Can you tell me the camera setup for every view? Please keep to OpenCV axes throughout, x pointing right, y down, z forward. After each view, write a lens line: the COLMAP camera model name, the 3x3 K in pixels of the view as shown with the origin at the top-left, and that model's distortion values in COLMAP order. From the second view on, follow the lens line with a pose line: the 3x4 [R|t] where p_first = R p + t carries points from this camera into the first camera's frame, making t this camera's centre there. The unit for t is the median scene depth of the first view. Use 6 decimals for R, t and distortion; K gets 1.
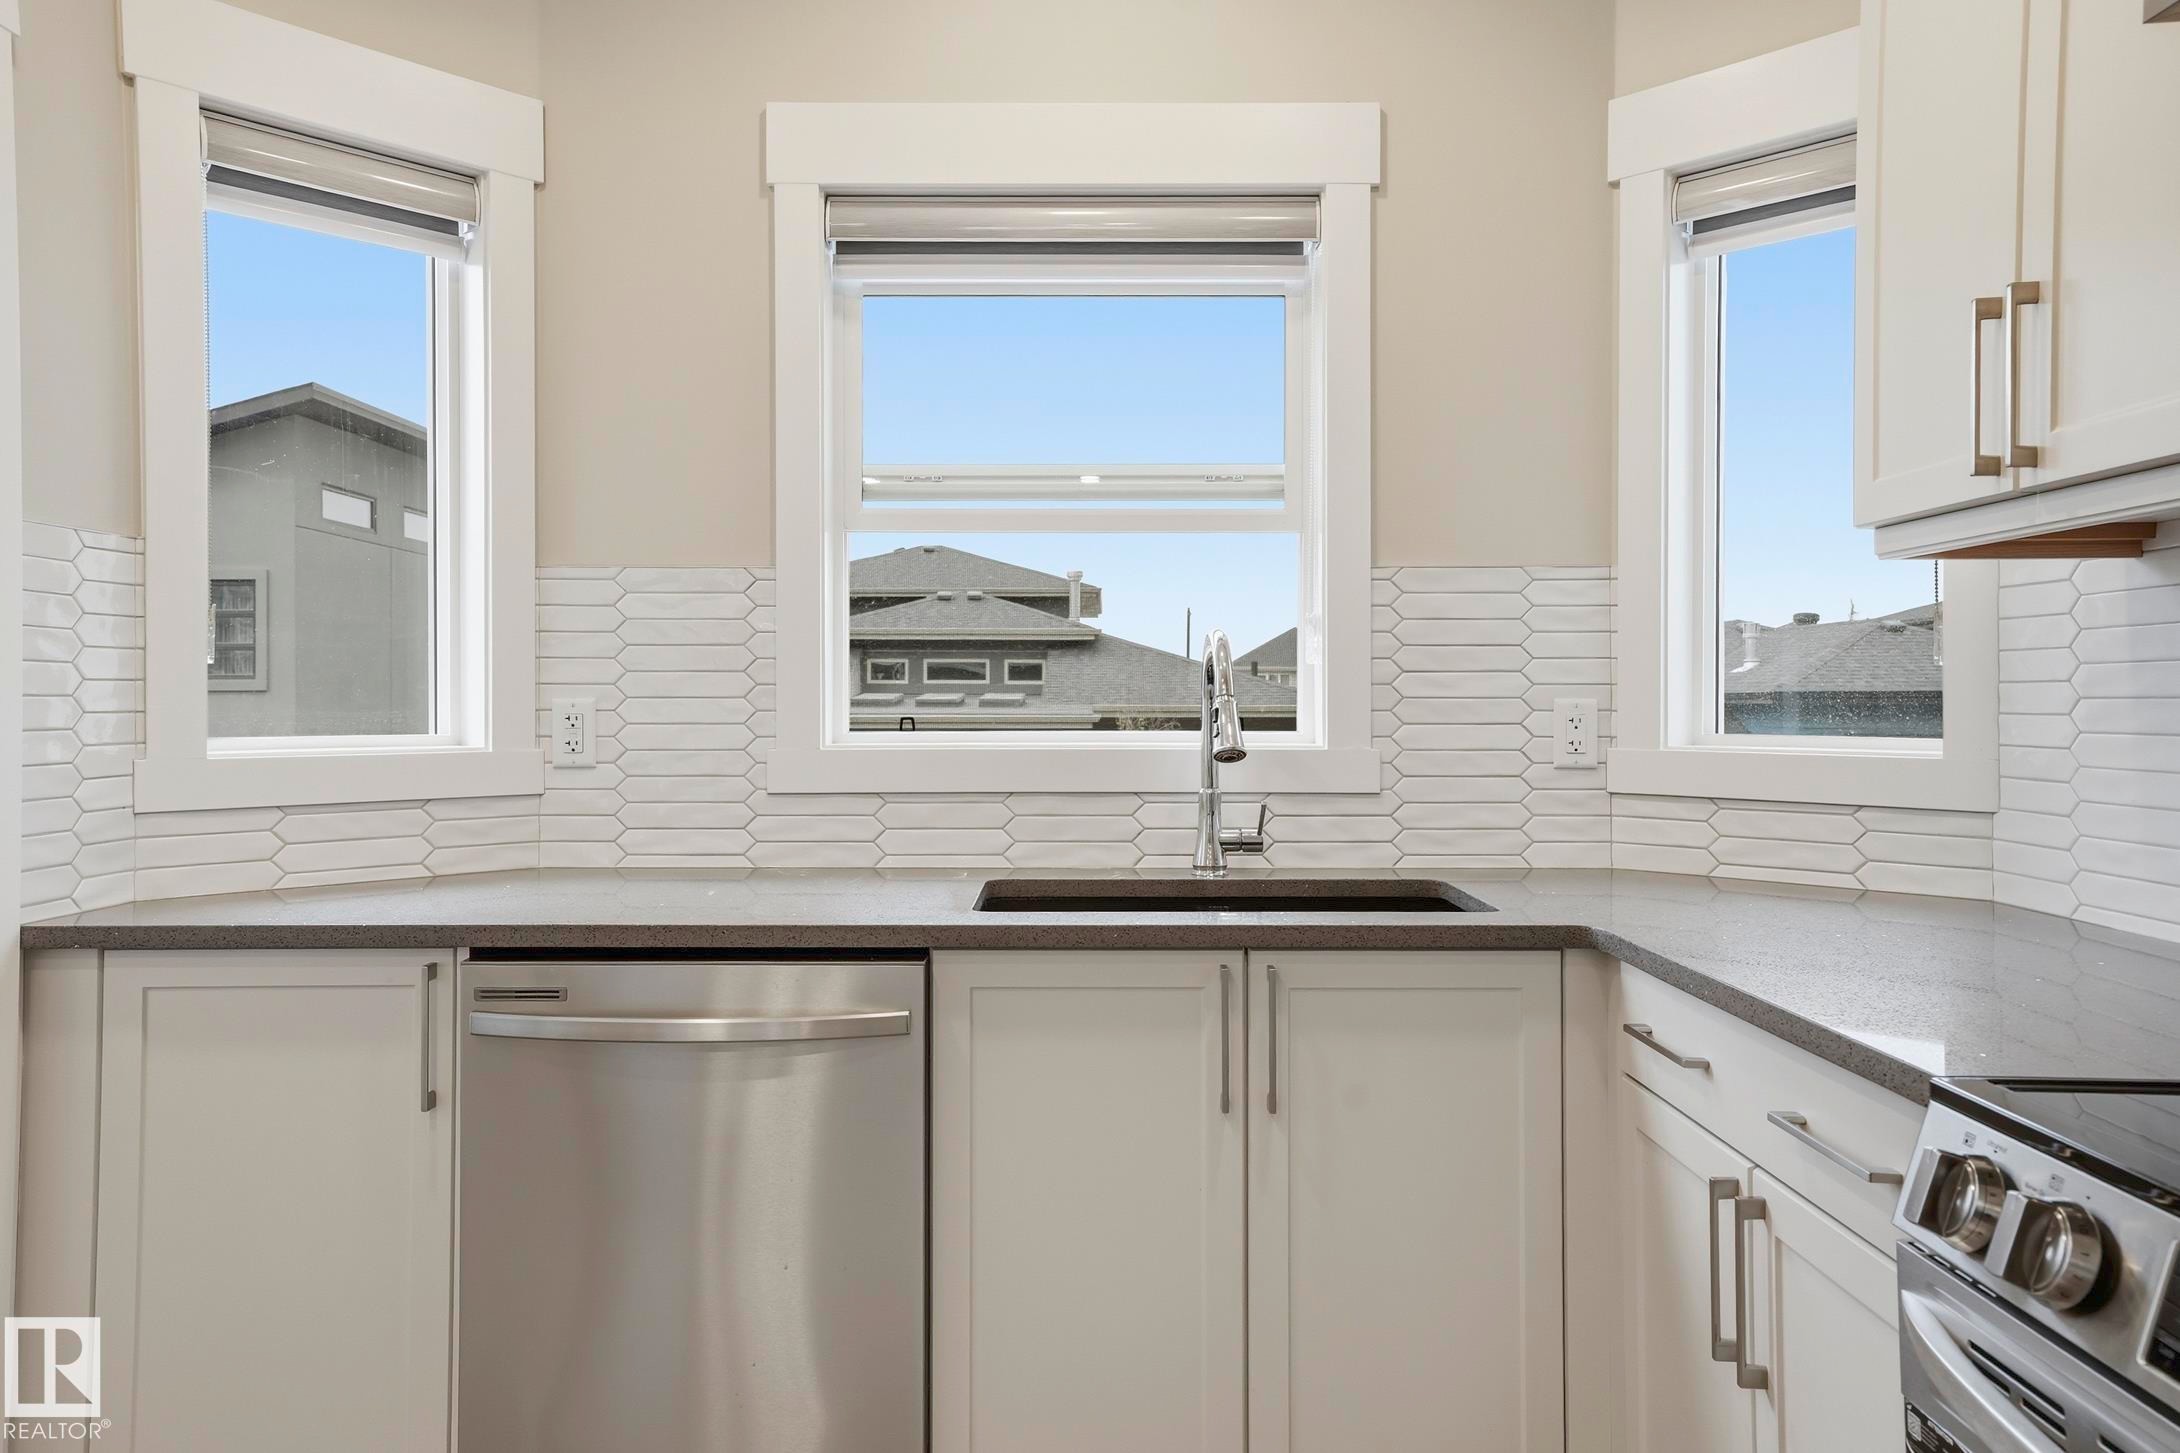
lens RADIAL K [[1472.1, 0, 1078.0], [0, 1472.1, 712.6], [0, 0, 1]] dist [0.004144, 0.000197]
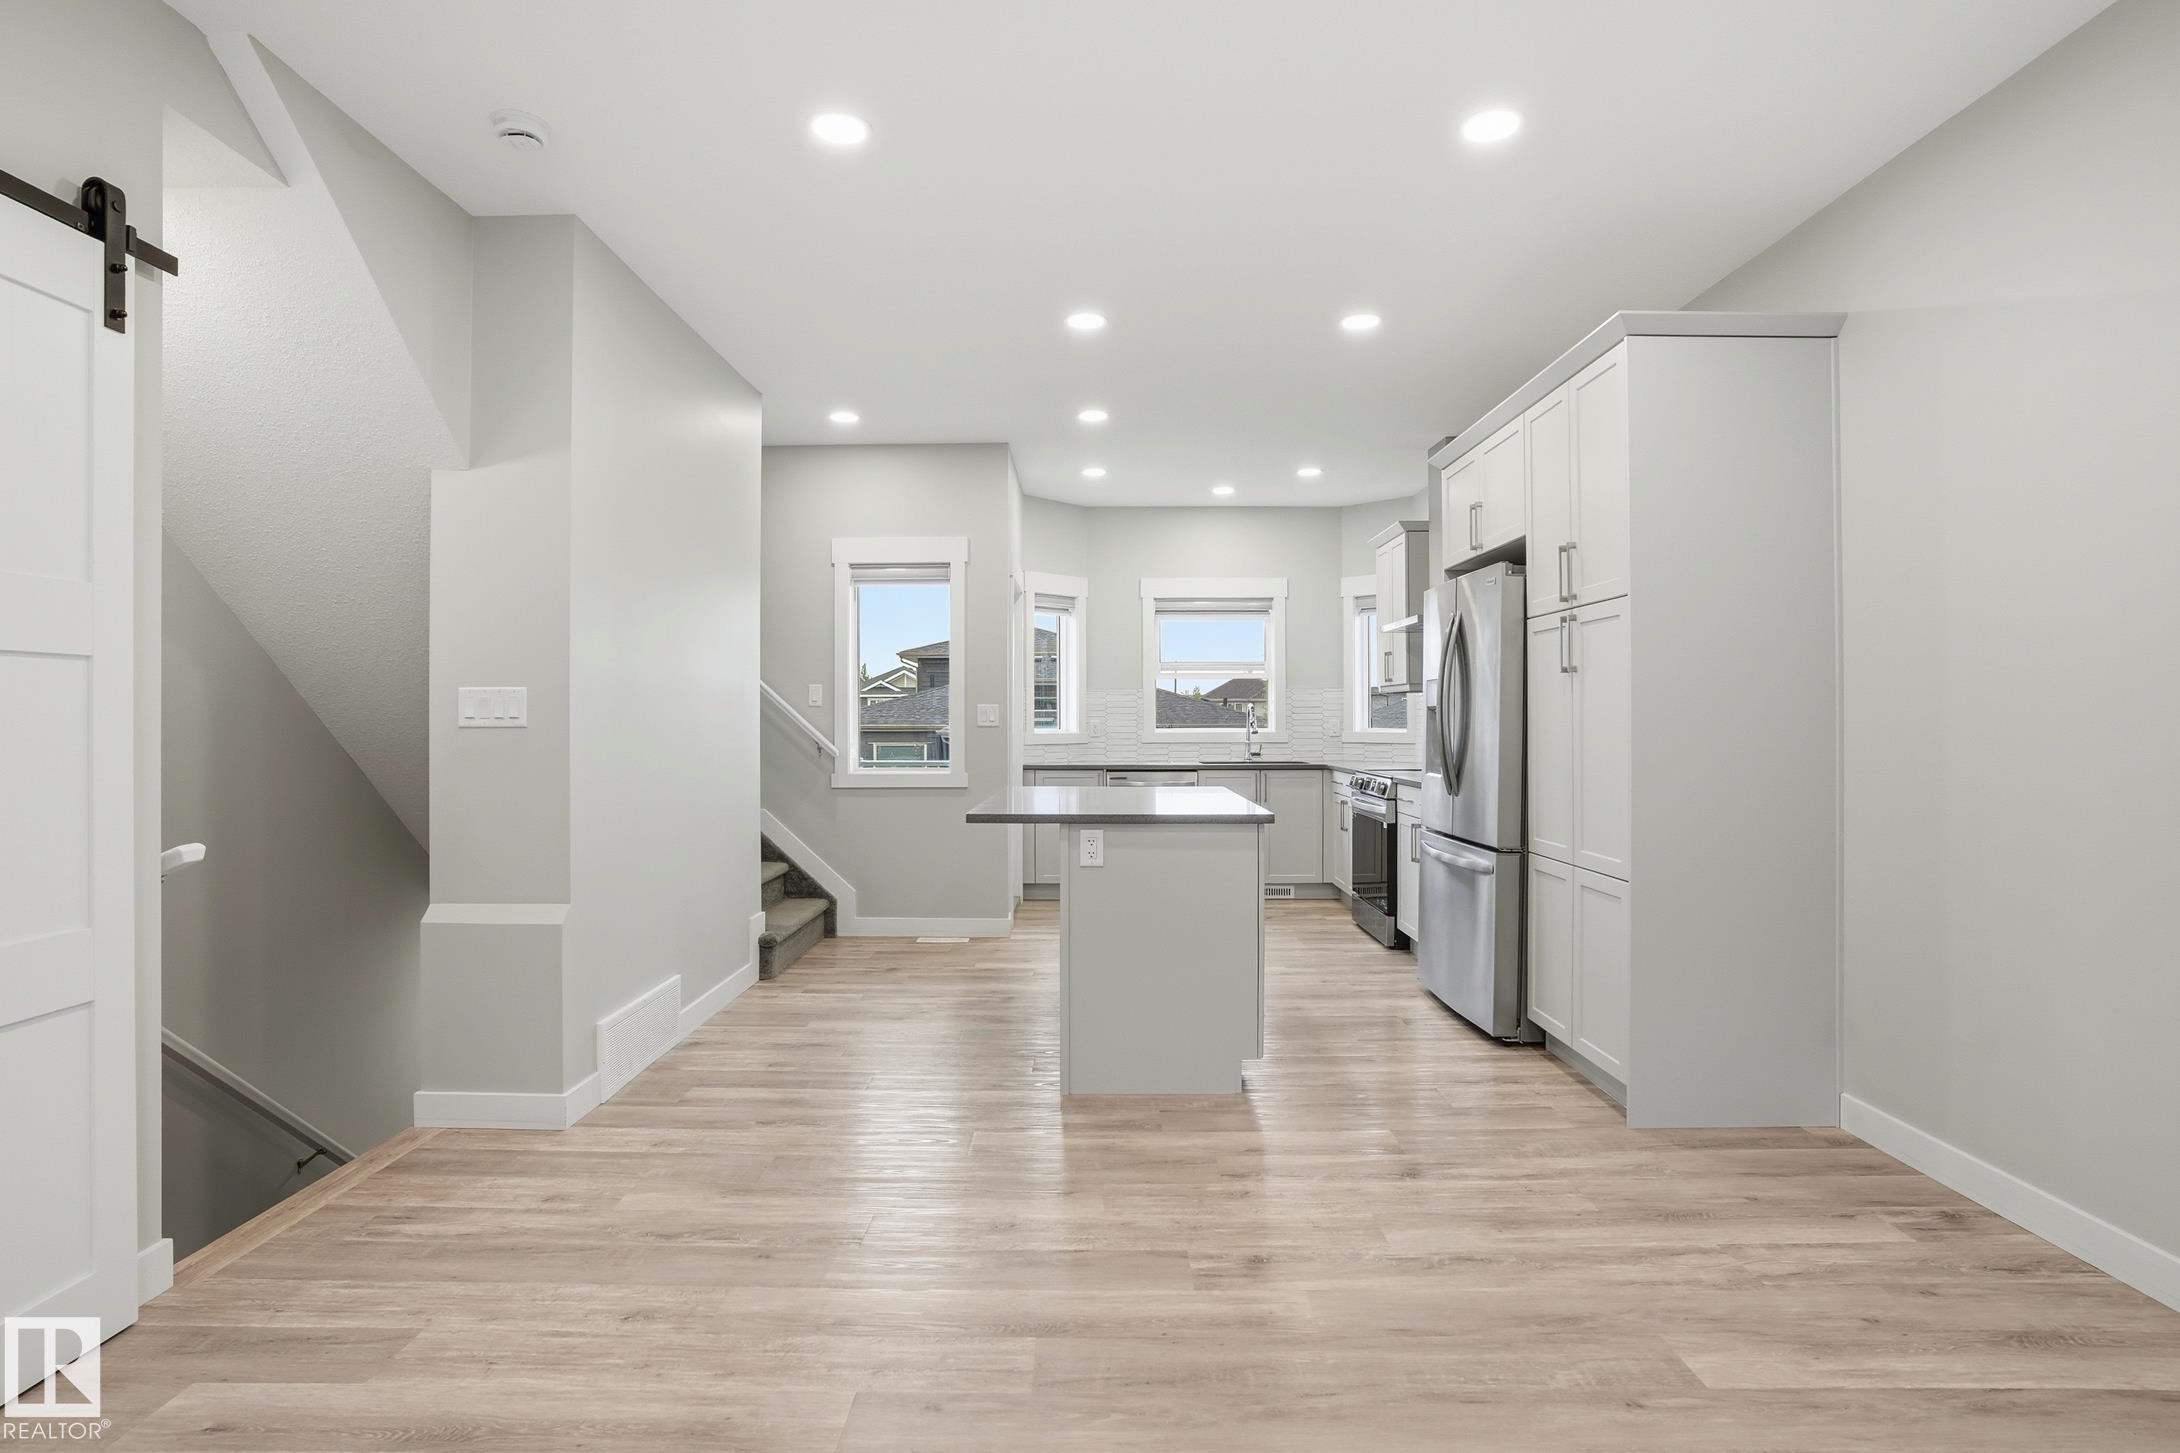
lens RADIAL K [[1098.9, 0, 1084.7], [0, 1098.9, 724.8], [0, 0, 1]] dist [-0.056768, 0.030352]
pose [[0.999996, -0.002675, 0.001192, -0.377530], [0.002682, 0.999980, -0.005704, 0.020424], [-0.001176, 0.005707, 0.999983, -2.124128]]
